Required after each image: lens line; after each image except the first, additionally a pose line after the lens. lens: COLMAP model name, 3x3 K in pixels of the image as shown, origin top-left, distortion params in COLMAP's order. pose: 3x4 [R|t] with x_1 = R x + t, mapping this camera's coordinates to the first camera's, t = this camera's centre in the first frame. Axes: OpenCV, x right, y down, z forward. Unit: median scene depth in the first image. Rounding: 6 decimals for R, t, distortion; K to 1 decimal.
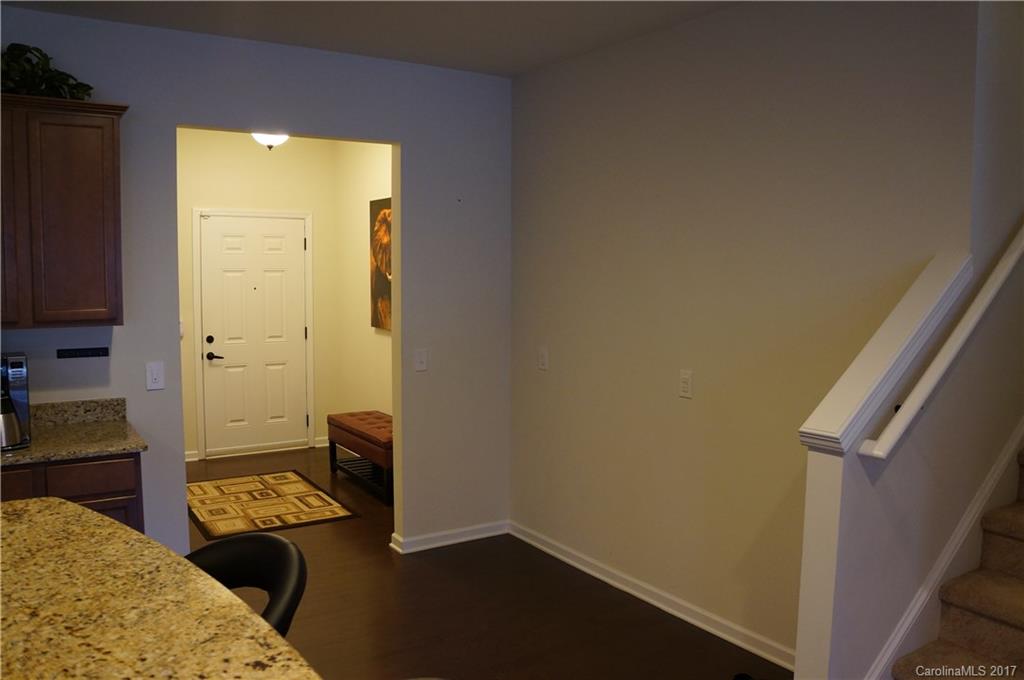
lens RADIAL K [[802.8, 0, 512.0], [0, 802.8, 340.0], [0, 0, 1]] dist [-0.171417, 0.137199]
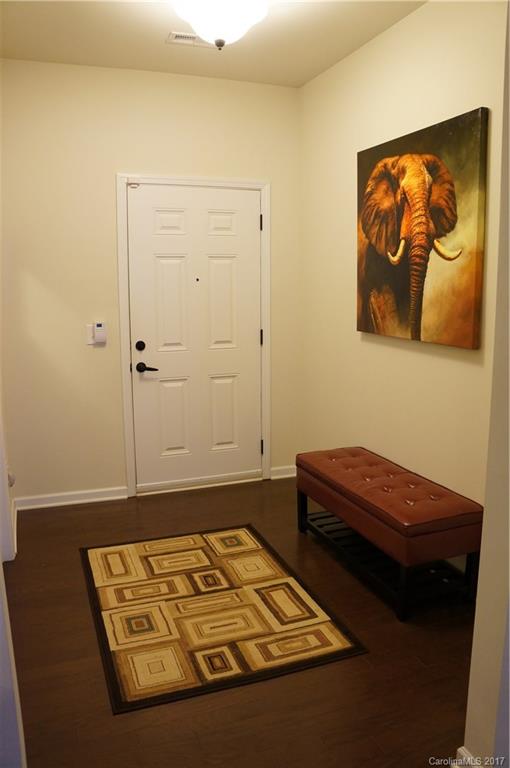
lens RADIAL K [[602.1, 0, 255.0], [0, 602.1, 384.0], [0, 0, 1]] dist [-0.171417, 0.137199]
pose [[0.975723, 0.025047, -0.217572, -0.155490], [-0.006810, 0.996428, 0.084169, -0.014610], [0.218903, -0.080644, 0.972408, 0.479337]]
